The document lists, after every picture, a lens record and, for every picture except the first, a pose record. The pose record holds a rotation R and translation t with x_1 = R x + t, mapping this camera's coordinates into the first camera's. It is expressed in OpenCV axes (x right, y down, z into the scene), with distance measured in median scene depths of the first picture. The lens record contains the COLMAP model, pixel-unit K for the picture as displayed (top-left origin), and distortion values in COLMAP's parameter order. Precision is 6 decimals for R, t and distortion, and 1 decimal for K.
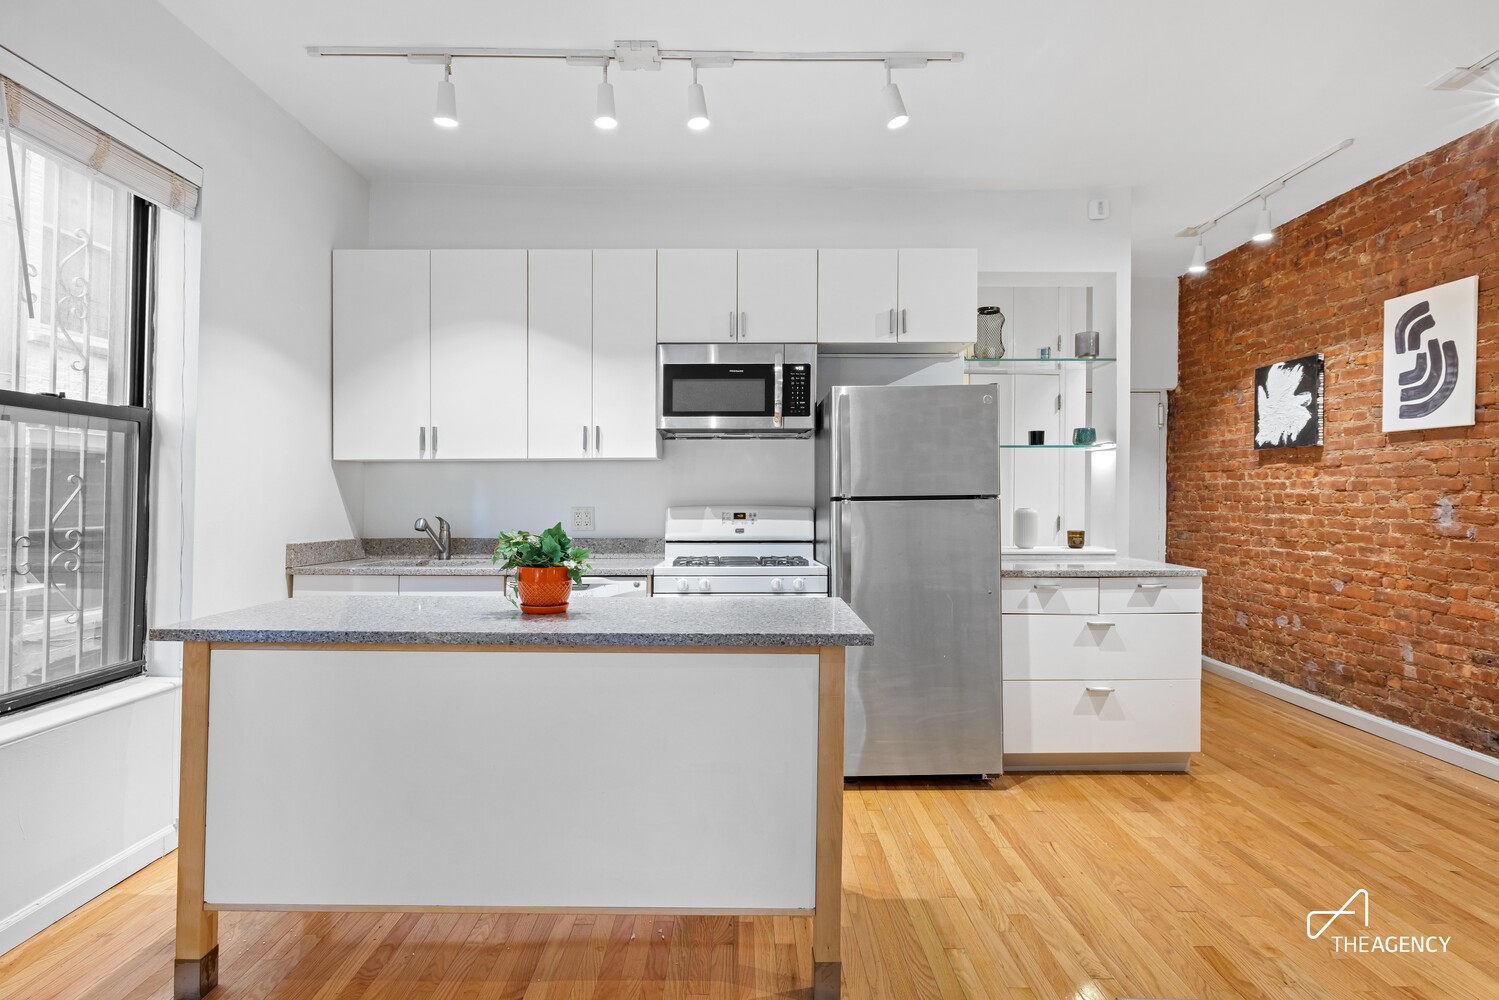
lens RADIAL K [[744.6, 0, 746.9], [0, 744.6, 486.8], [0, 0, 1]] dist [-0.001151, -0.000223]
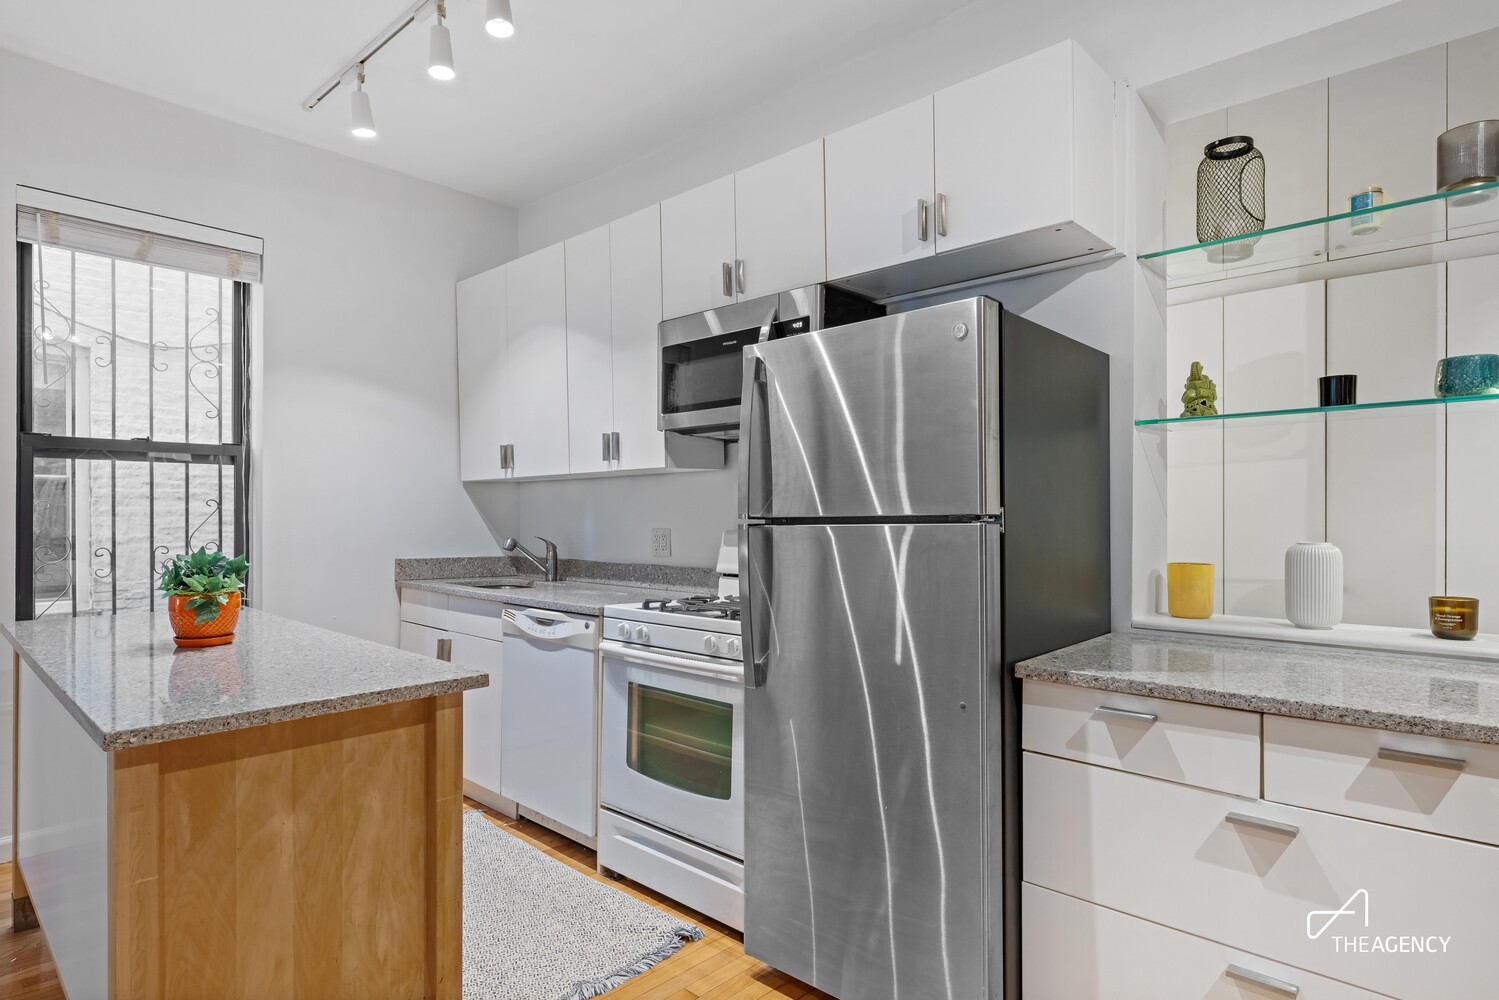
lens RADIAL K [[809.7, 0, 750.7], [0, 809.7, 510.6], [0, 0, 1]] dist [0.007590, -0.000112]
pose [[0.730448, -0.003070, -0.682962, 0.523415], [0.009647, 0.999937, 0.005824, 0.002370], [0.682901, -0.010843, 0.730431, 0.427196]]
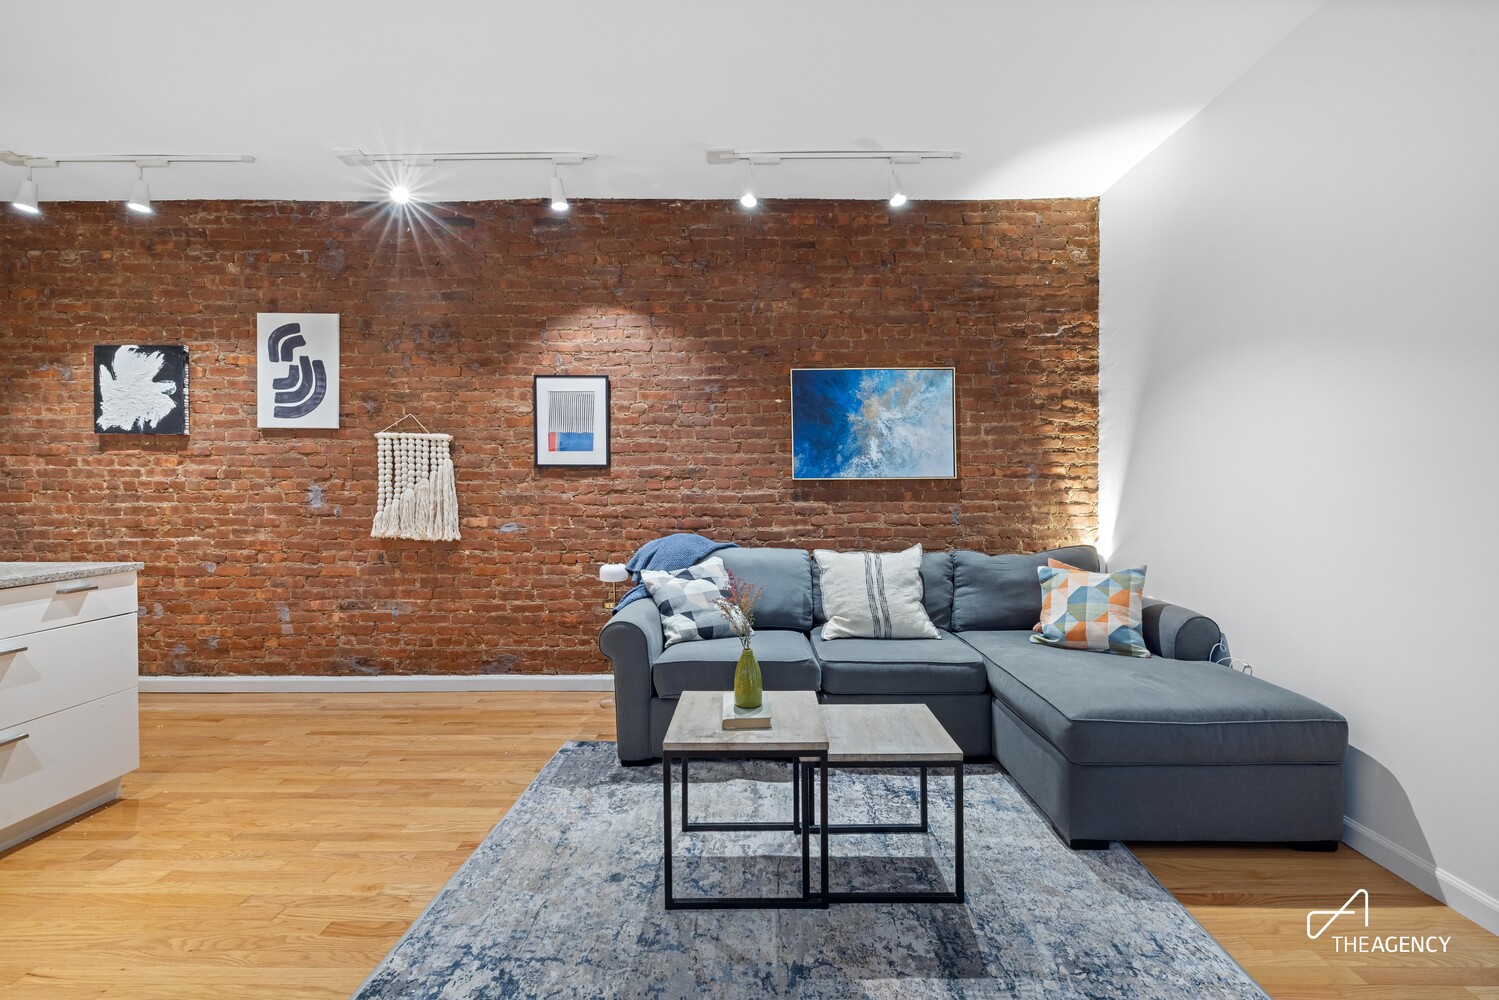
lens RADIAL K [[634.4, 0, 752.0], [0, 634.4, 500.9], [0, 0, 1]] dist [0.000595, -0.000233]
pose [[0.019264, -0.016648, 0.999676, -0.115605], [-0.009440, 0.999814, 0.016833, 0.016812], [-0.999770, -0.009761, 0.019103, 0.232923]]
